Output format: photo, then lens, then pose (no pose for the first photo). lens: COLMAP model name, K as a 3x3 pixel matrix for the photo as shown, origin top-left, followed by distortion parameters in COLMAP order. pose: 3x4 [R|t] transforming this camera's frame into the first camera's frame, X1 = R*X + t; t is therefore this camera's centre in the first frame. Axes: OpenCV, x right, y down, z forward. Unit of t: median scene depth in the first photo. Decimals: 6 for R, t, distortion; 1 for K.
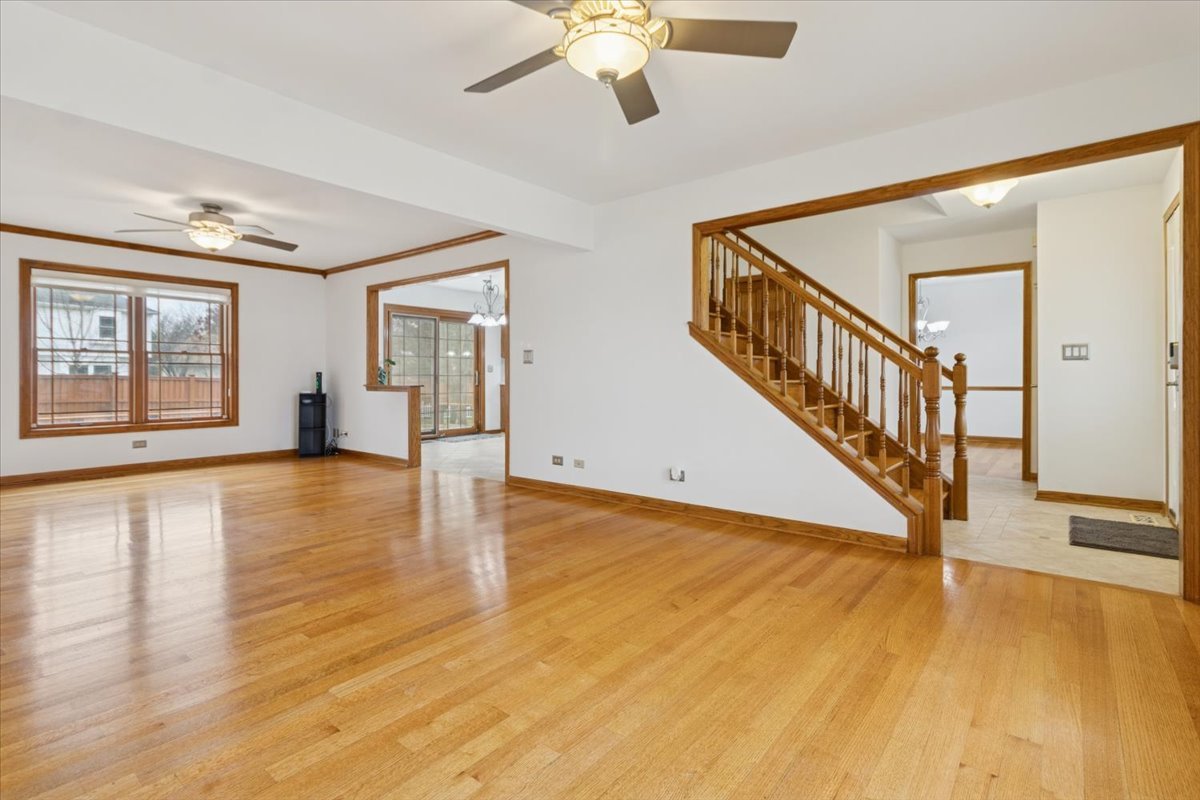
lens RADIAL K [[574.3, 0, 599.9], [0, 574.3, 380.6], [0, 0, 1]] dist [0.003123, 0.001632]
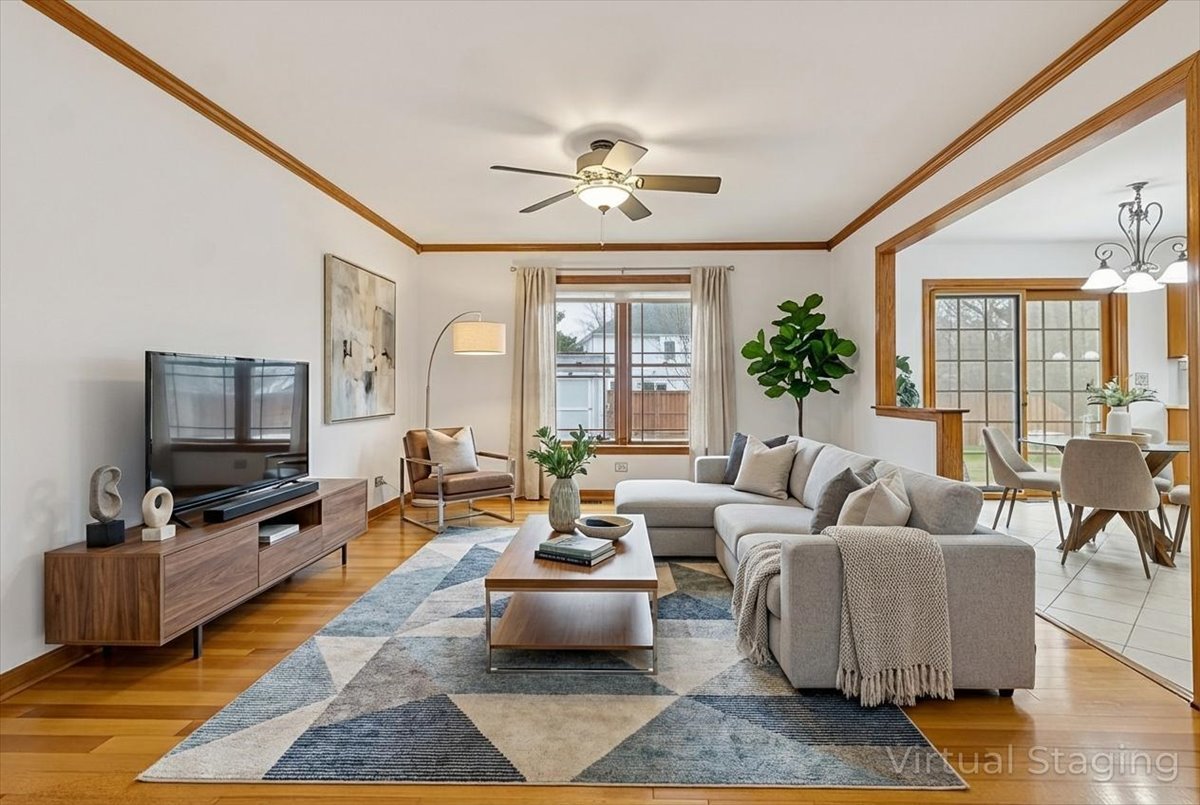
lens RADIAL K [[588.2, 0, 616.1], [0, 588.2, 382.4], [0, 0, 1]] dist [0.005508, 0.000824]
pose [[0.610368, -0.012618, -0.792017, -0.072679], [-0.006353, 0.999763, -0.020823, -0.002794], [0.792092, 0.017742, 0.610143, 0.376051]]
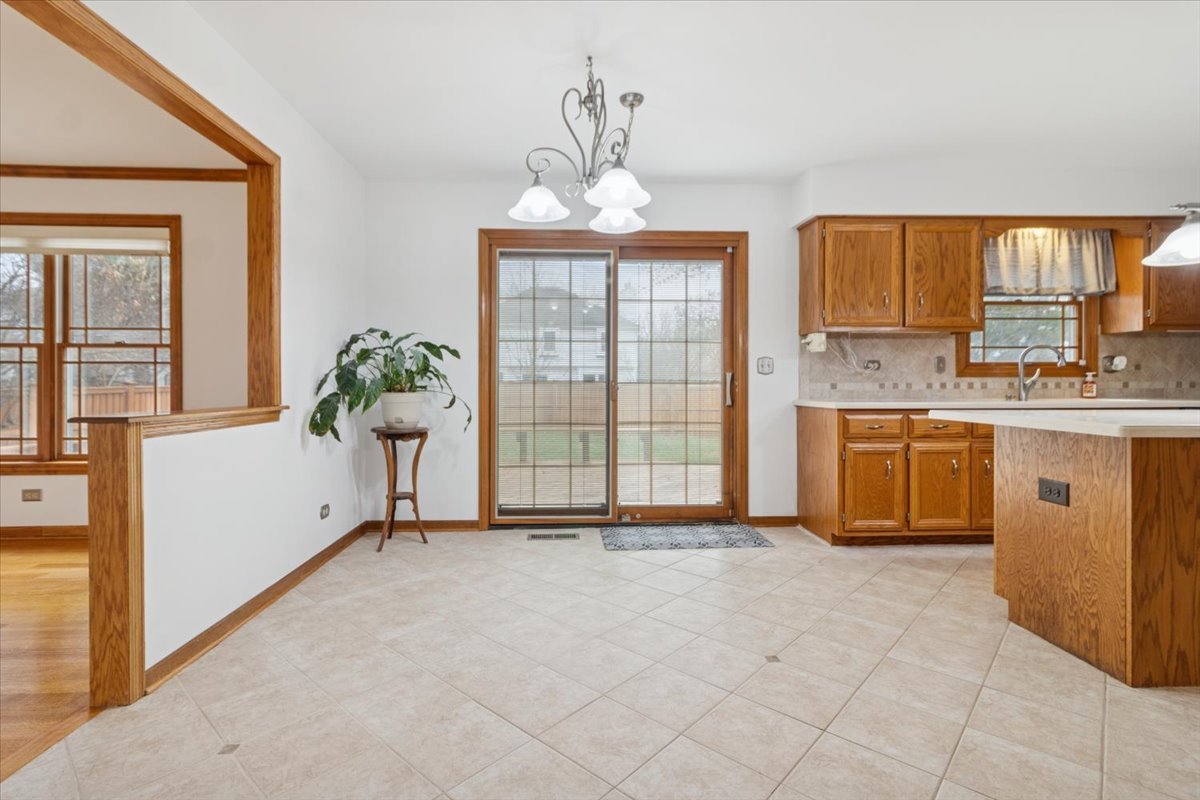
lens RADIAL K [[574.3, 0, 599.9], [0, 574.3, 380.6], [0, 0, 1]] dist [0.003123, 0.001632]
pose [[0.669063, -0.003157, -0.743199, 0.046296], [-0.006349, 0.999930, -0.009964, -0.007045], [0.743179, 0.011385, 0.668996, 0.880836]]
